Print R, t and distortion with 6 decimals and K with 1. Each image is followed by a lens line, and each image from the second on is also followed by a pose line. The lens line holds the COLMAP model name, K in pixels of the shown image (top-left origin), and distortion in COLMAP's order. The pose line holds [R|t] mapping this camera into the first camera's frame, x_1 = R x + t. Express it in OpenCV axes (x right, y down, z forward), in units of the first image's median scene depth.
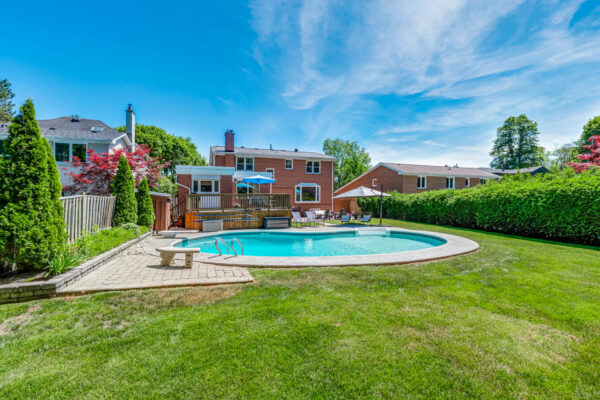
lens RADIAL K [[247.2, 0, 304.5], [0, 247.2, 208.4], [0, 0, 1]] dist [-0.011240, 0.000286]
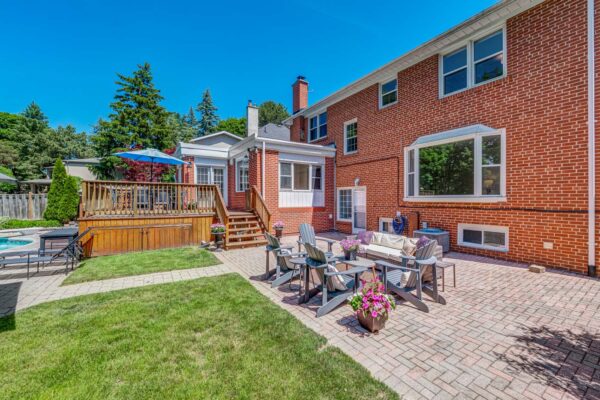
lens RADIAL K [[247.2, 0, 305.7], [0, 247.2, 201.0], [0, 0, 1]] dist [-0.011240, 0.000286]
pose [[0.200423, 0.023302, -0.979432, 0.382857], [-0.019965, 0.999607, 0.019696, -0.037733], [0.979506, 0.015607, 0.200810, 1.172359]]
